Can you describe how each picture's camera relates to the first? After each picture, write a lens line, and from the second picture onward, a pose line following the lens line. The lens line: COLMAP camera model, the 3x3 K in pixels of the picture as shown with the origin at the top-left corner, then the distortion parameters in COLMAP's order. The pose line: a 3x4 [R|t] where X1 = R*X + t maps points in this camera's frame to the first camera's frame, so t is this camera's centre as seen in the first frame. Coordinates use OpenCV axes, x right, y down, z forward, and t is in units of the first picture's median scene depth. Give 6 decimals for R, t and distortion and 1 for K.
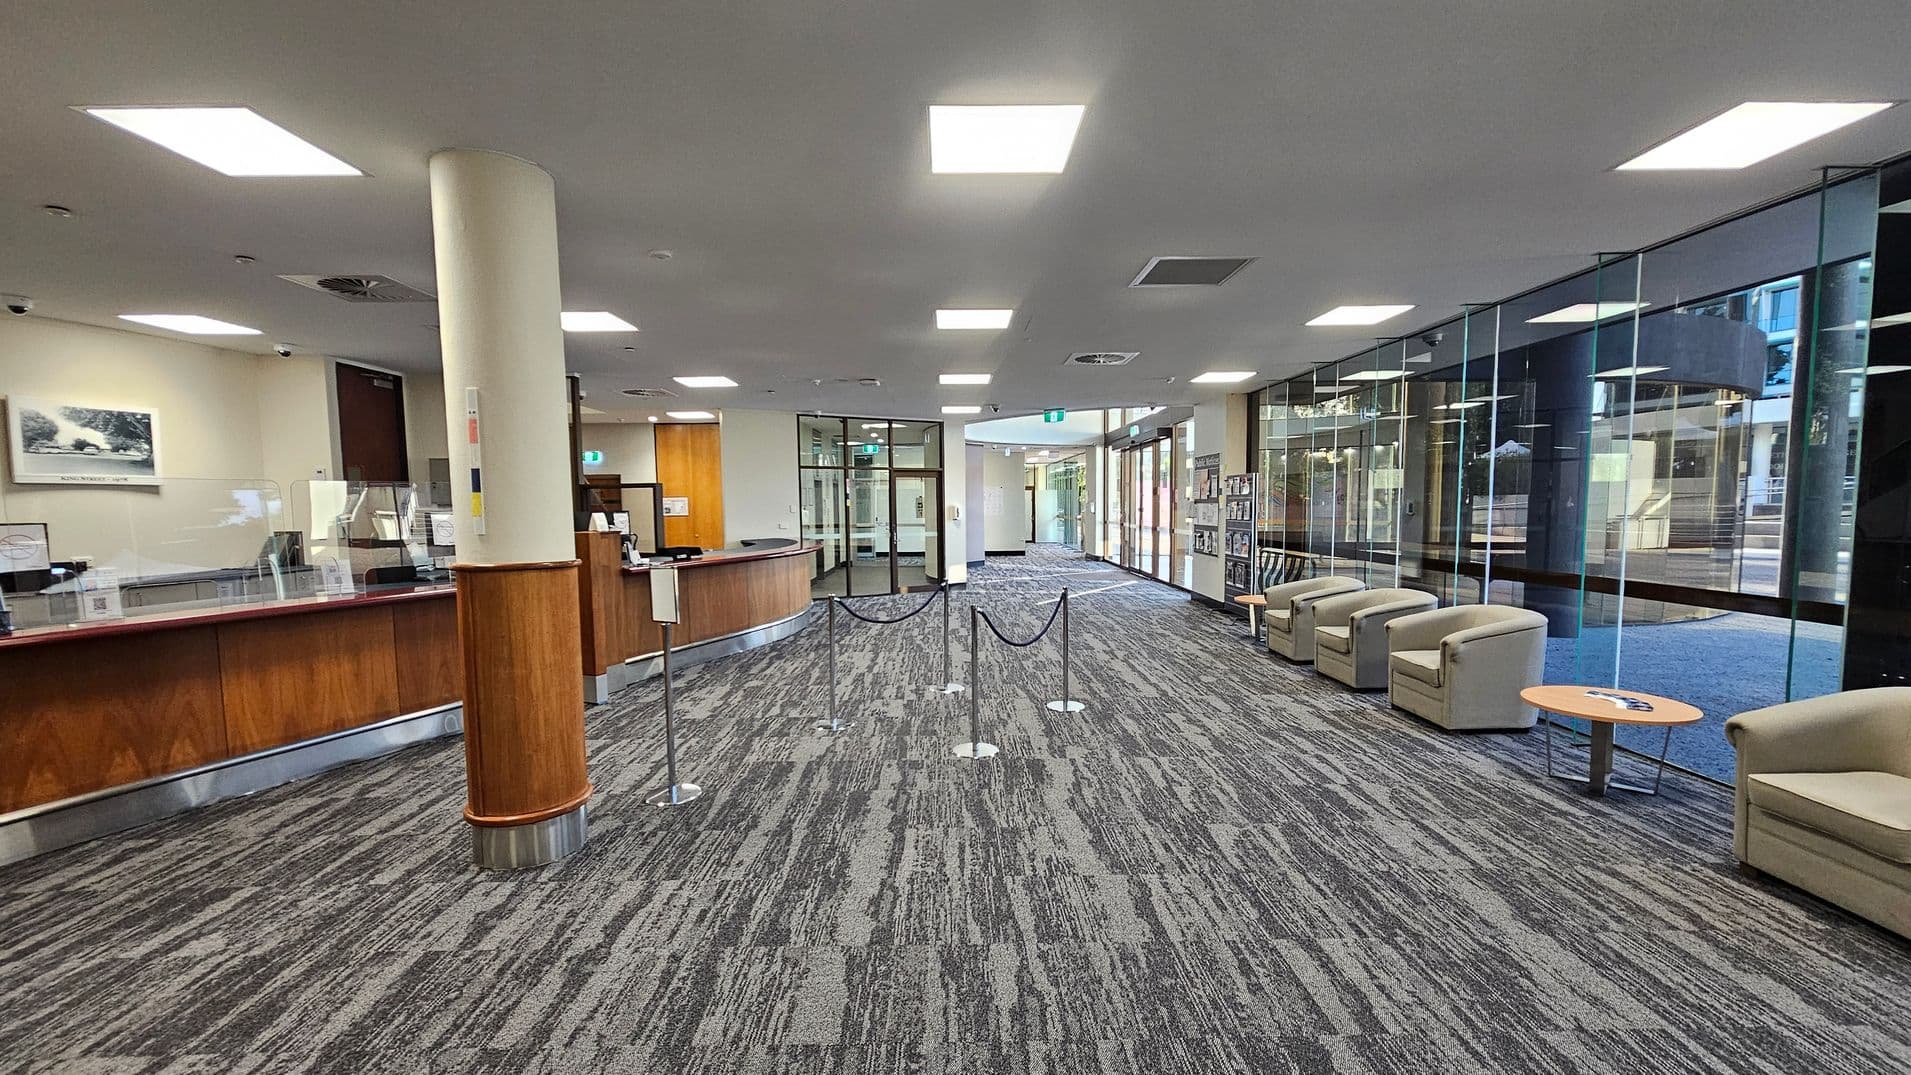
lens RADIAL K [[778.7, 0, 956.9], [0, 778.7, 574.8], [0, 0, 1]] dist [-0.000337, -0.000642]
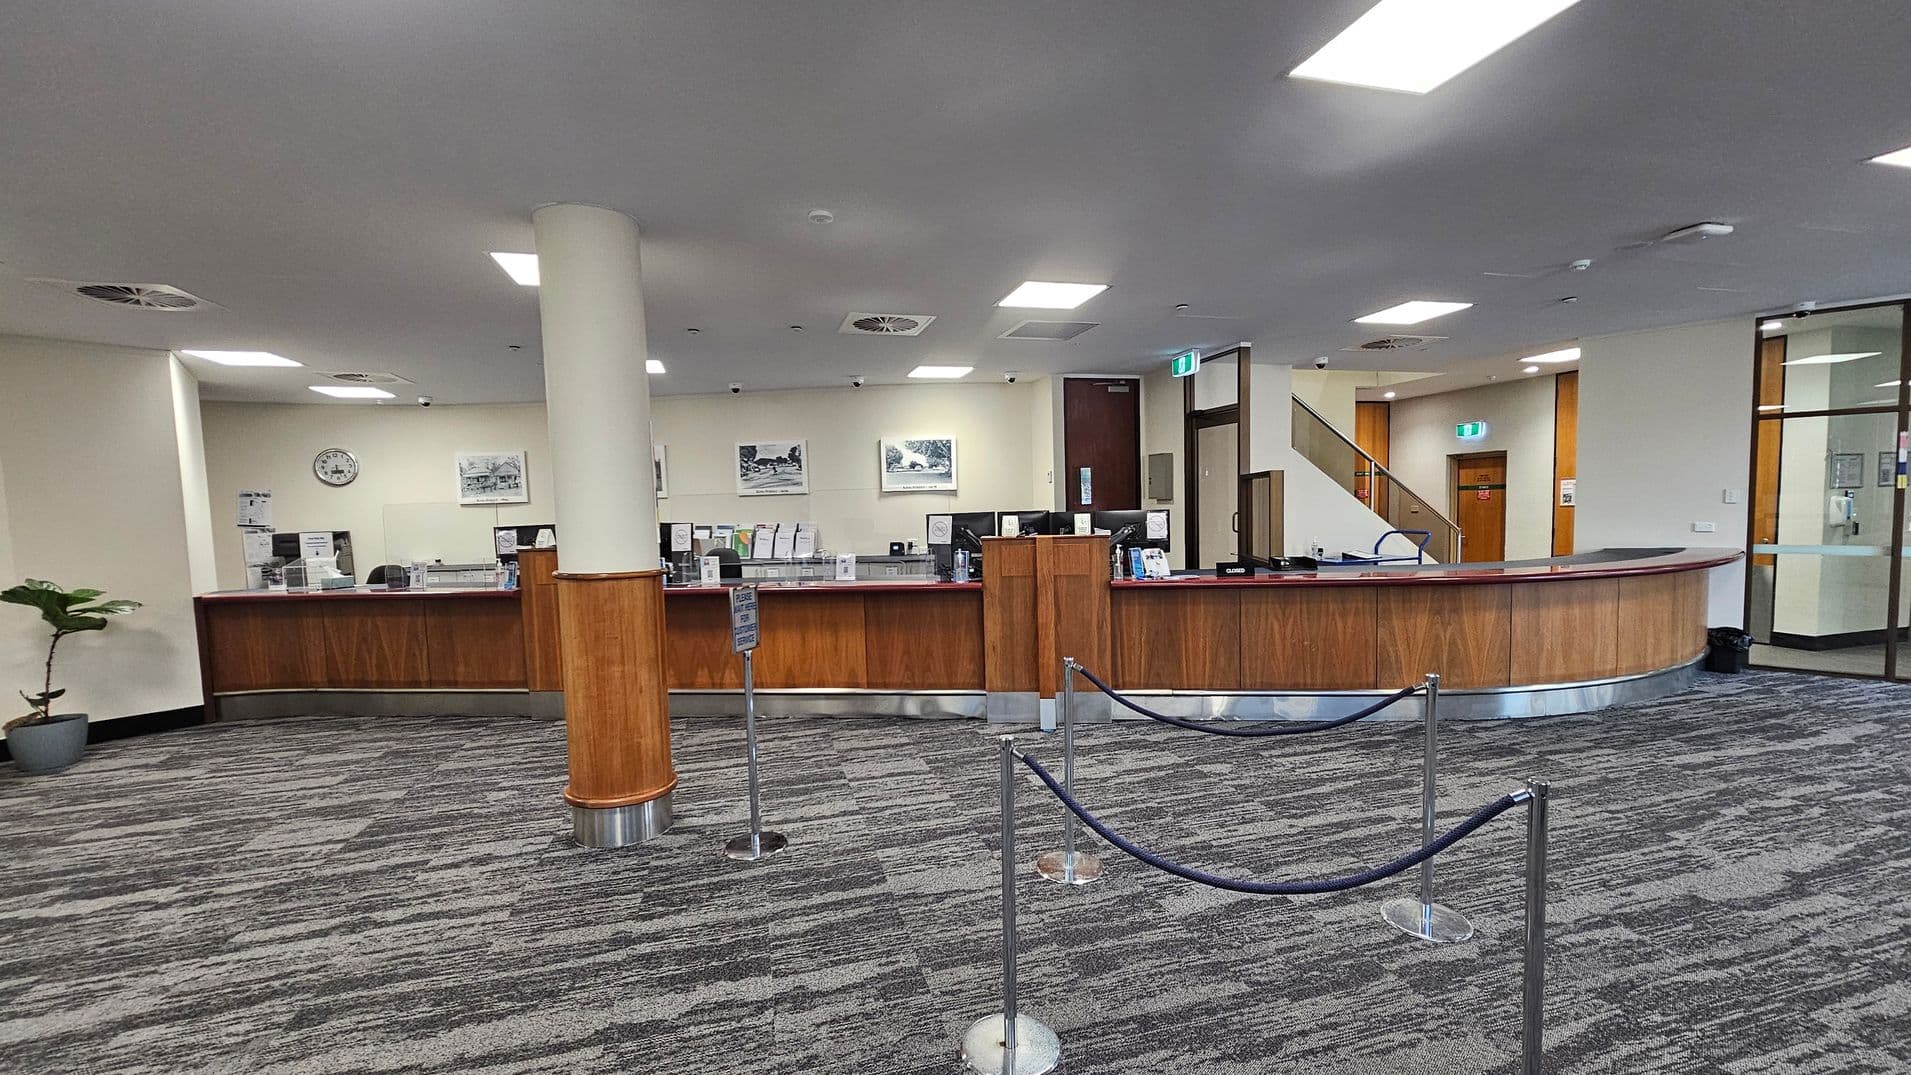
lens RADIAL K [[778.7, 0, 956.9], [0, 778.7, 574.8], [0, 0, 1]] dist [-0.000337, -0.000642]
pose [[0.258137, 0.089045, -0.961996, 0.424669], [-0.065431, 0.995068, 0.074549, -0.084928], [0.963890, 0.043700, 0.262690, 0.805445]]
